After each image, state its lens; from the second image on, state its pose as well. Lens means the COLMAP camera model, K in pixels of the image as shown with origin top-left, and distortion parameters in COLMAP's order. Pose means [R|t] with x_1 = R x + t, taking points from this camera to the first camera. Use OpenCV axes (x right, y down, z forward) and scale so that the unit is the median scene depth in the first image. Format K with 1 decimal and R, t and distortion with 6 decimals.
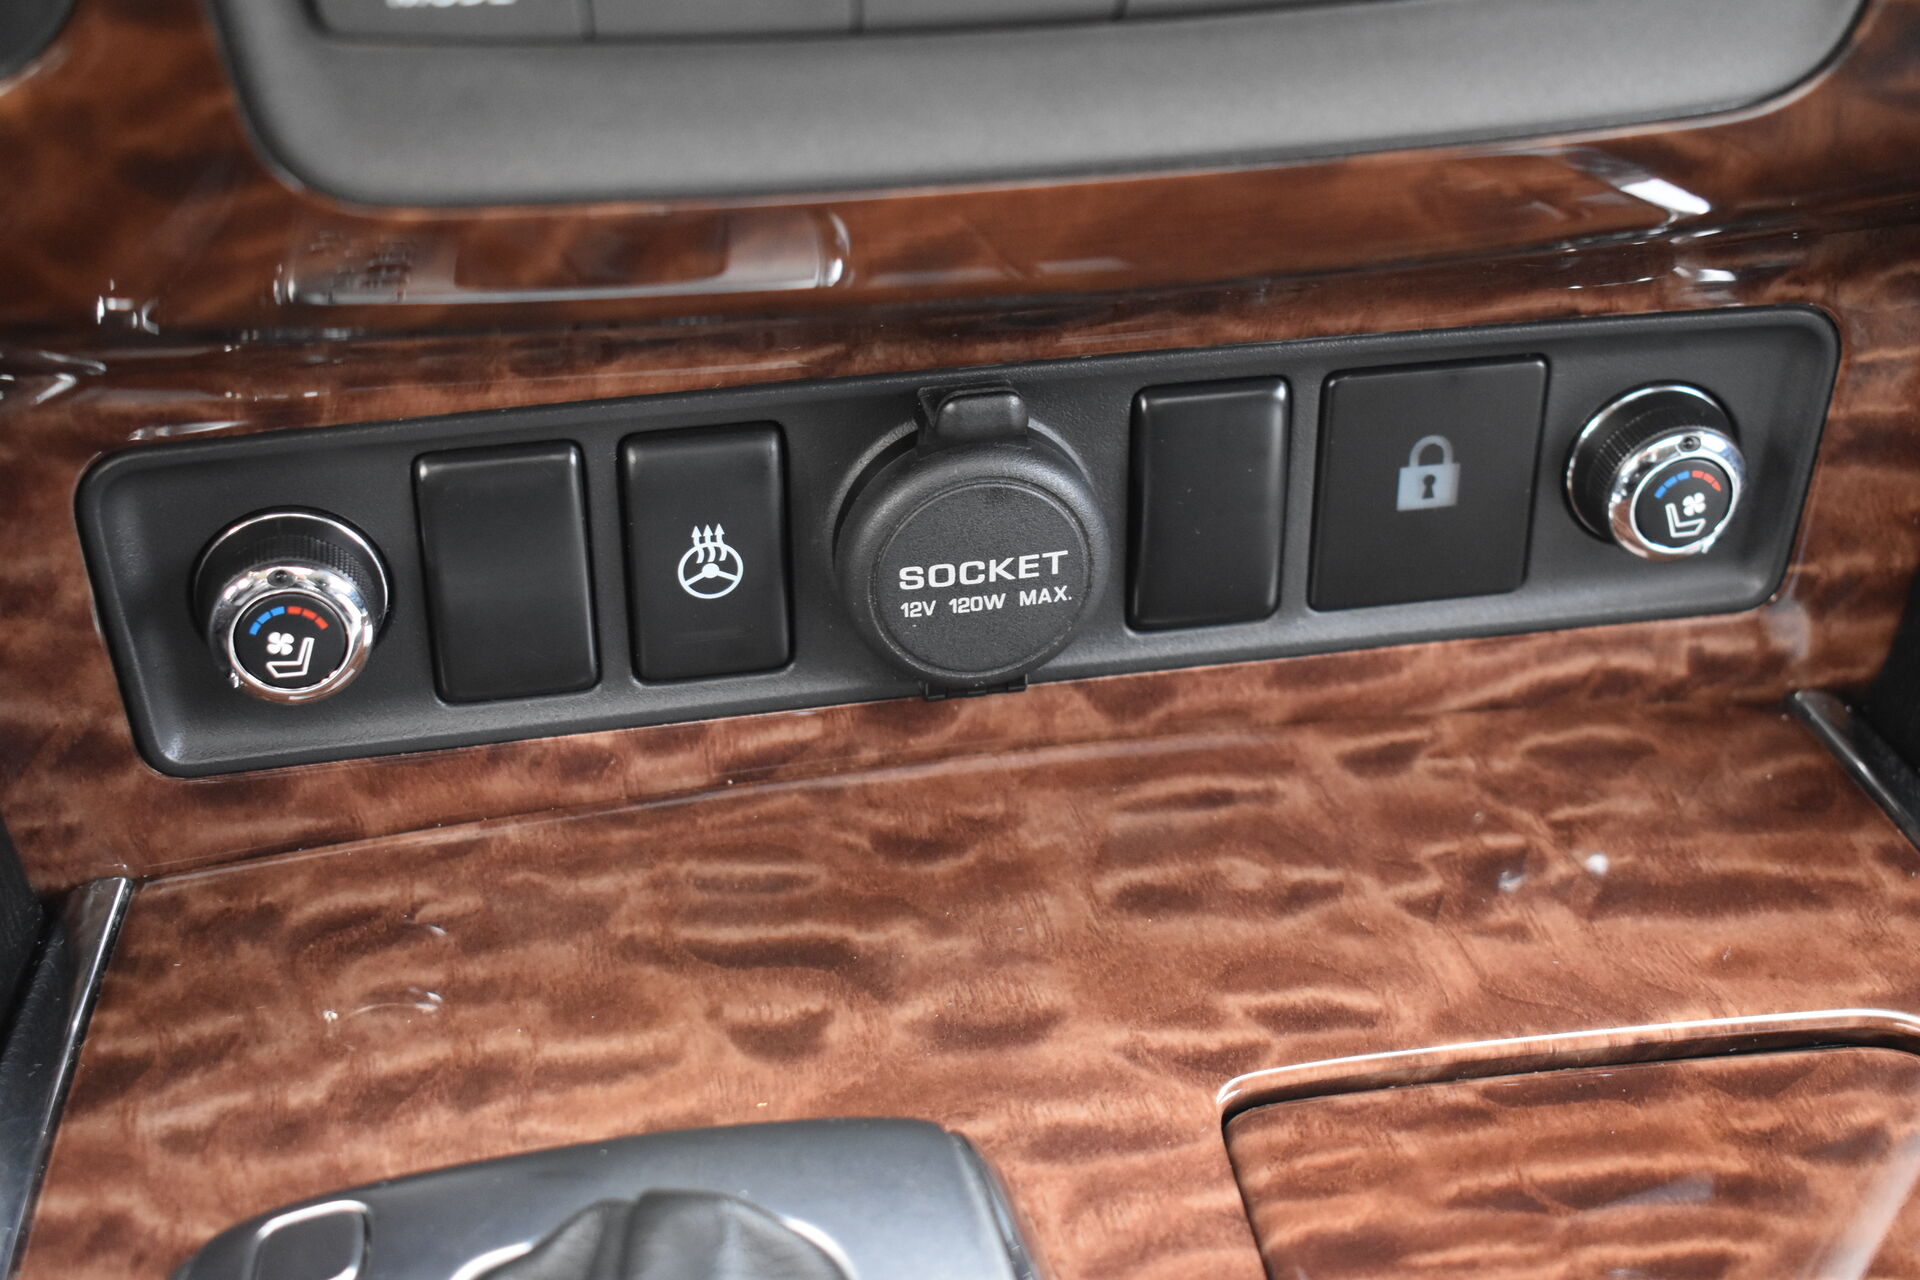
lens RADIAL K [[2828.0, 0, 960.0], [0, 2828.0, 640.0], [0, 0, 1]] dist [-0.032005, -0.020760]
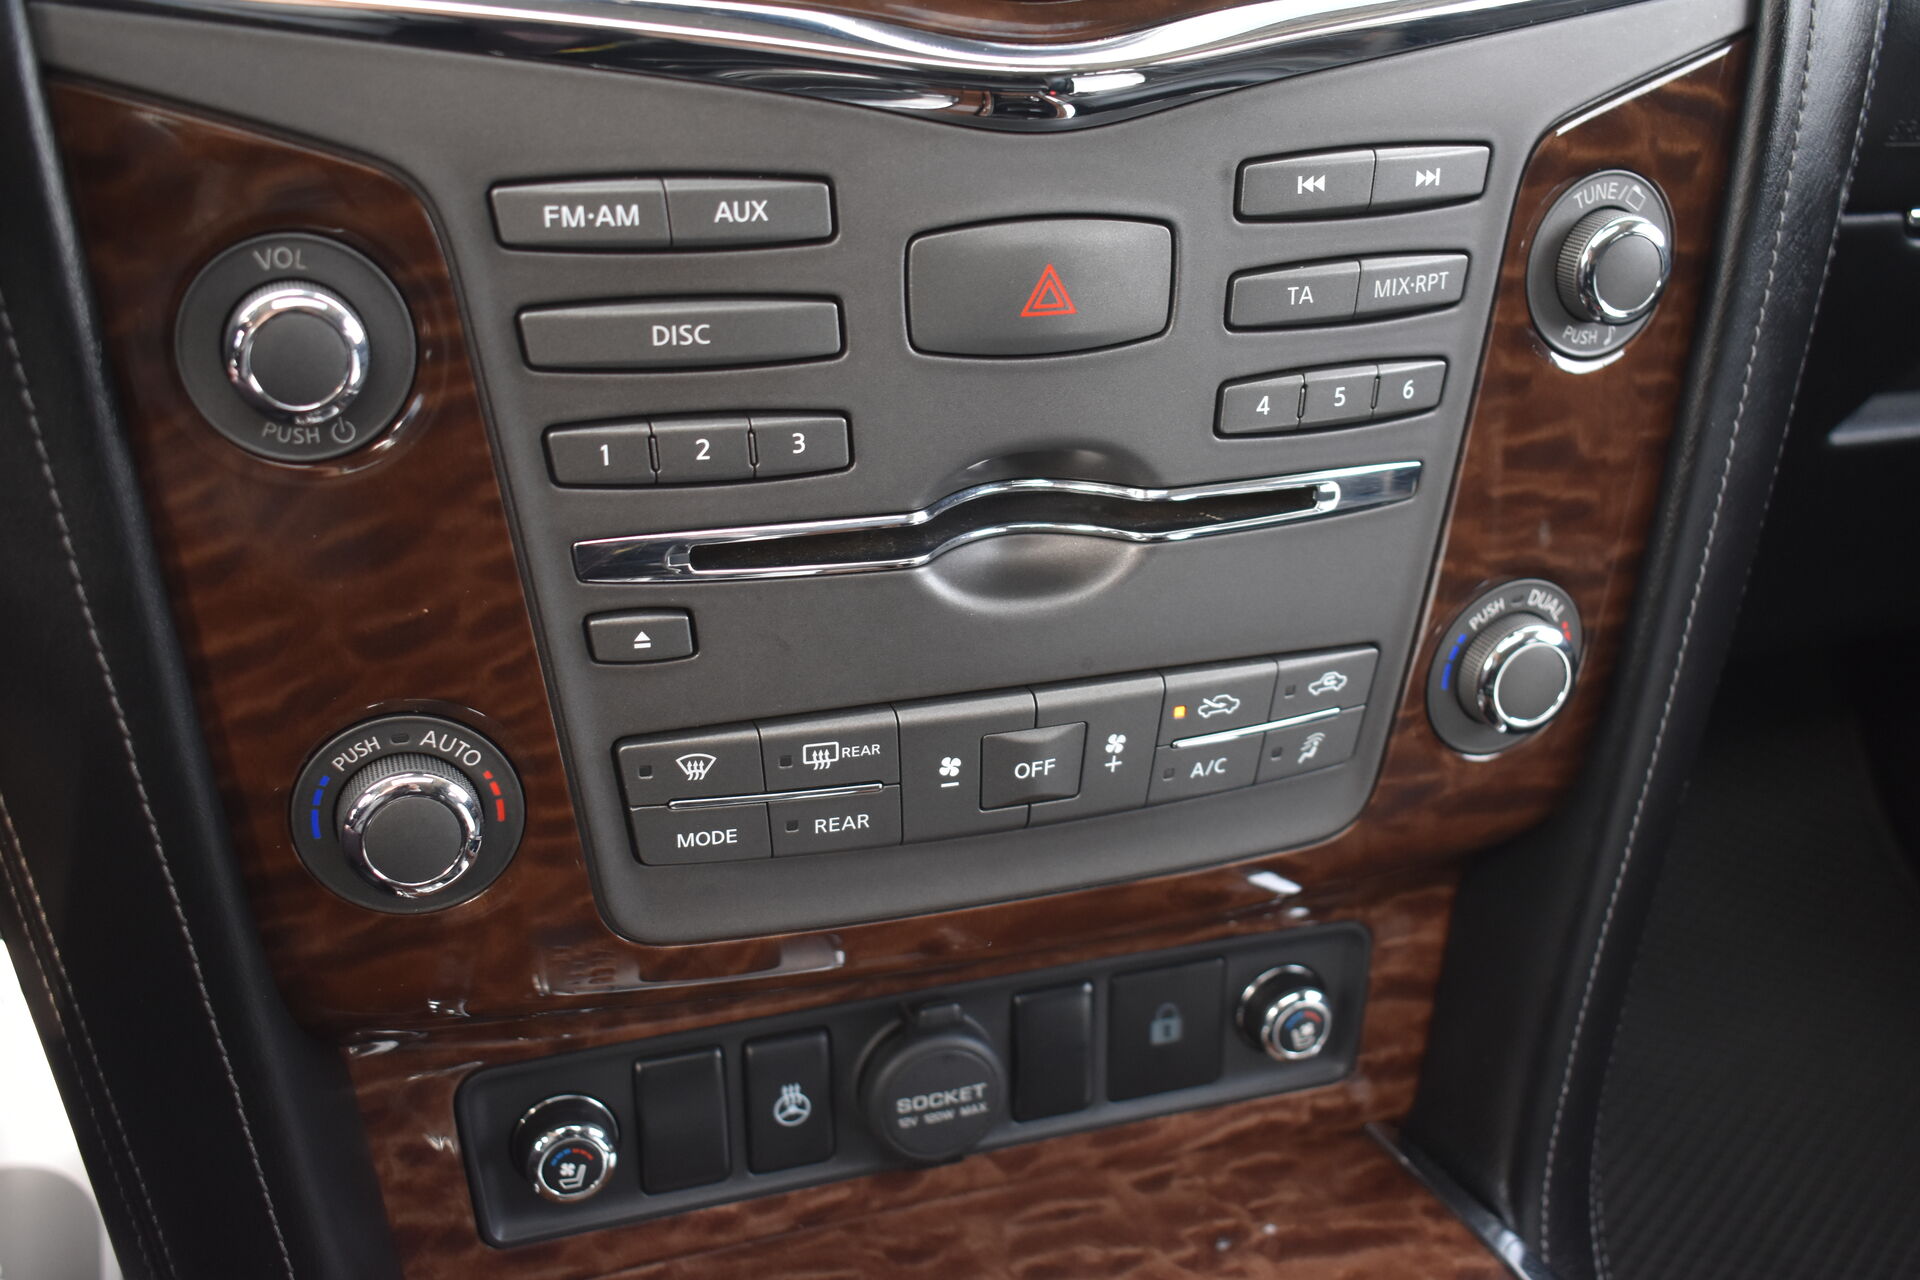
lens RADIAL K [[2094.2, 0, 960.0], [0, 2094.2, 640.0], [0, 0, 1]] dist [-0.074766, 0.019066]
pose [[0.989760, -0.049521, 0.133876, -0.141363], [0.076133, 0.976495, -0.201646, -0.039344], [-0.120743, 0.209774, 0.970266, -0.372335]]
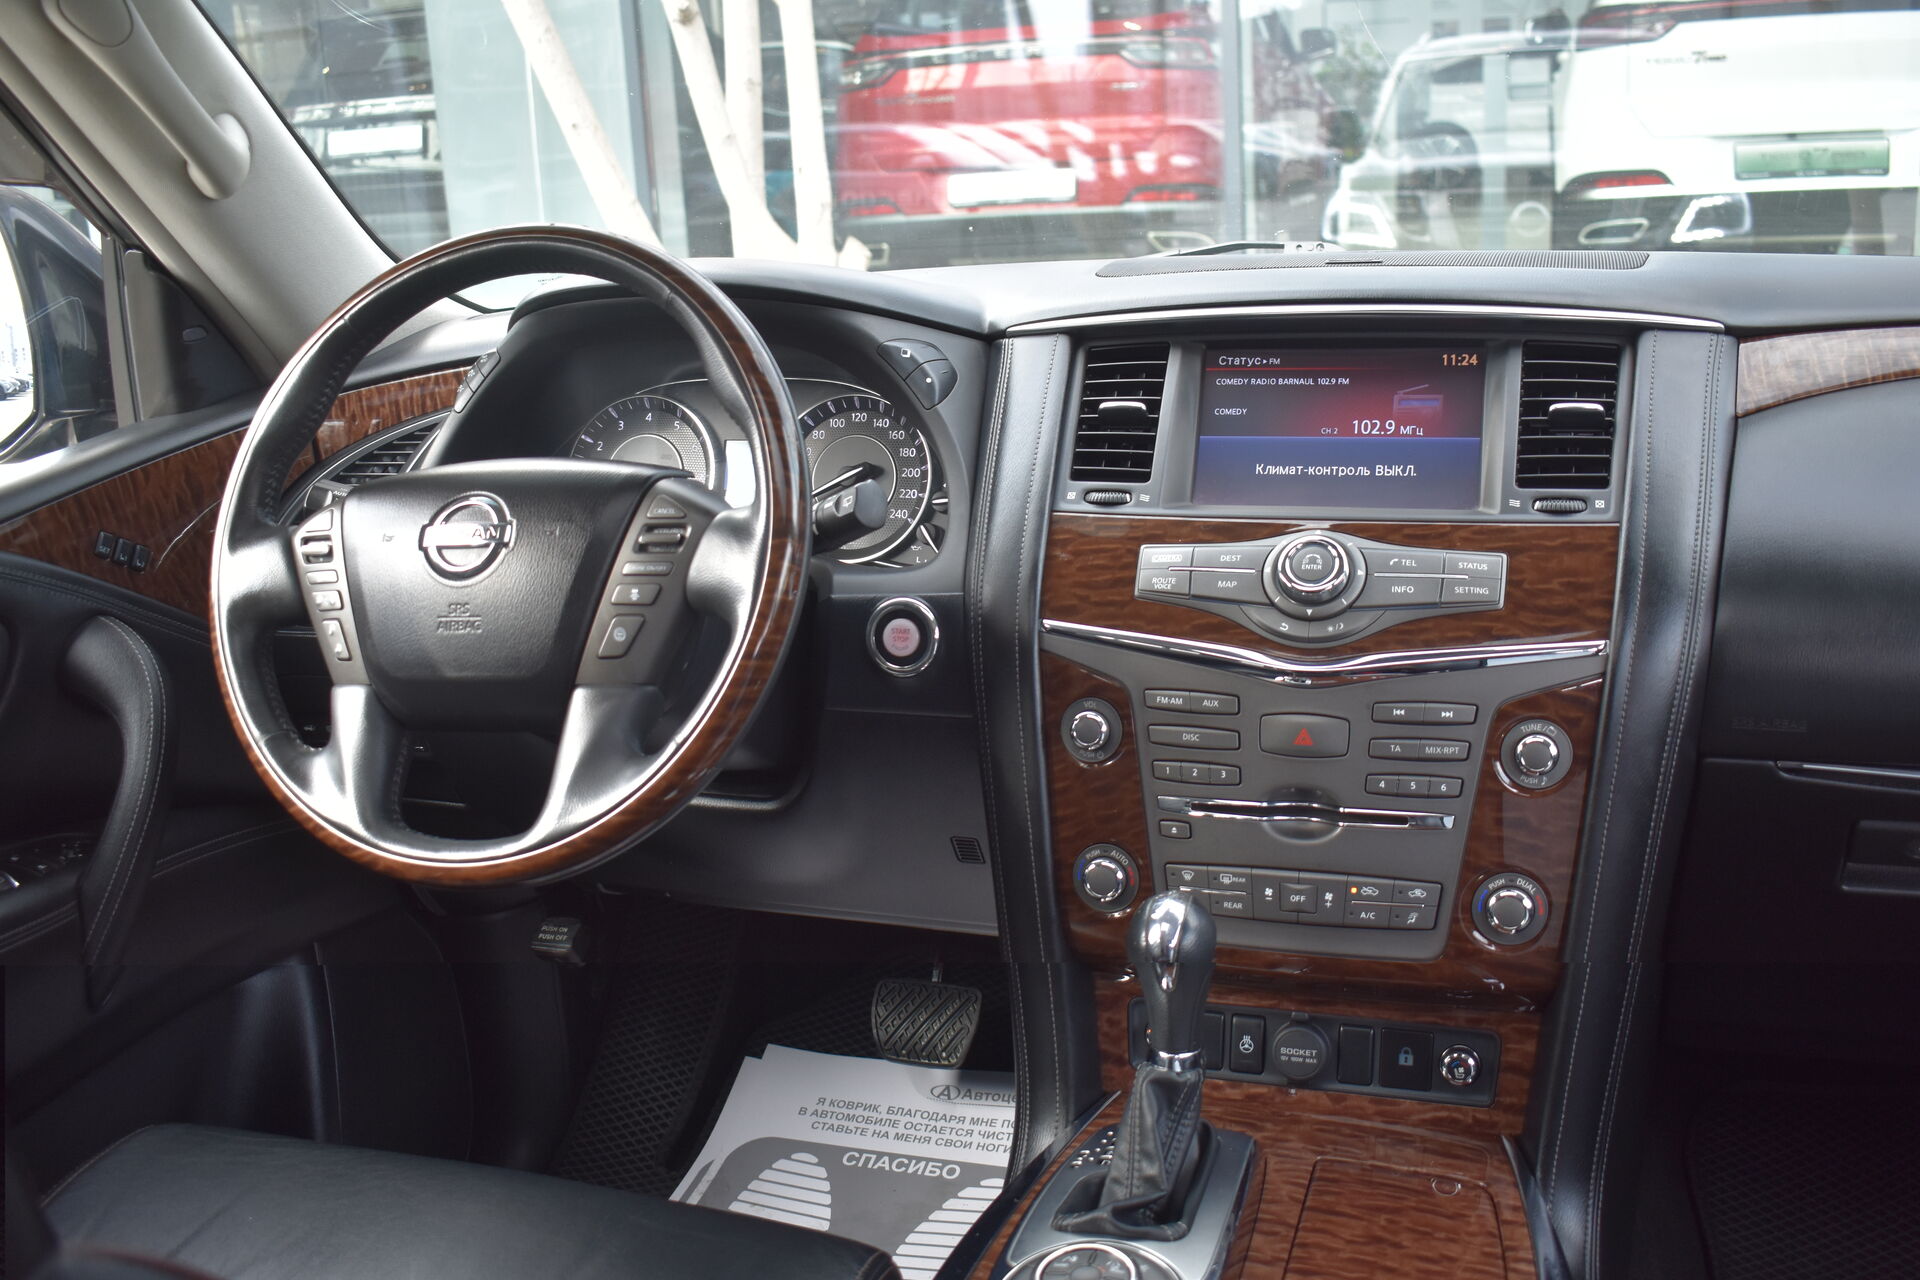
lens RADIAL K [[1852.3, 0, 960.0], [0, 1852.3, 640.0], [0, 0, 1]] dist [-0.009769, -0.002224]
pose [[0.868654, 0.042926, -0.493556, 0.987438], [-0.279617, 0.864874, -0.416902, 0.805591], [0.408968, 0.500151, 0.763279, -1.905132]]
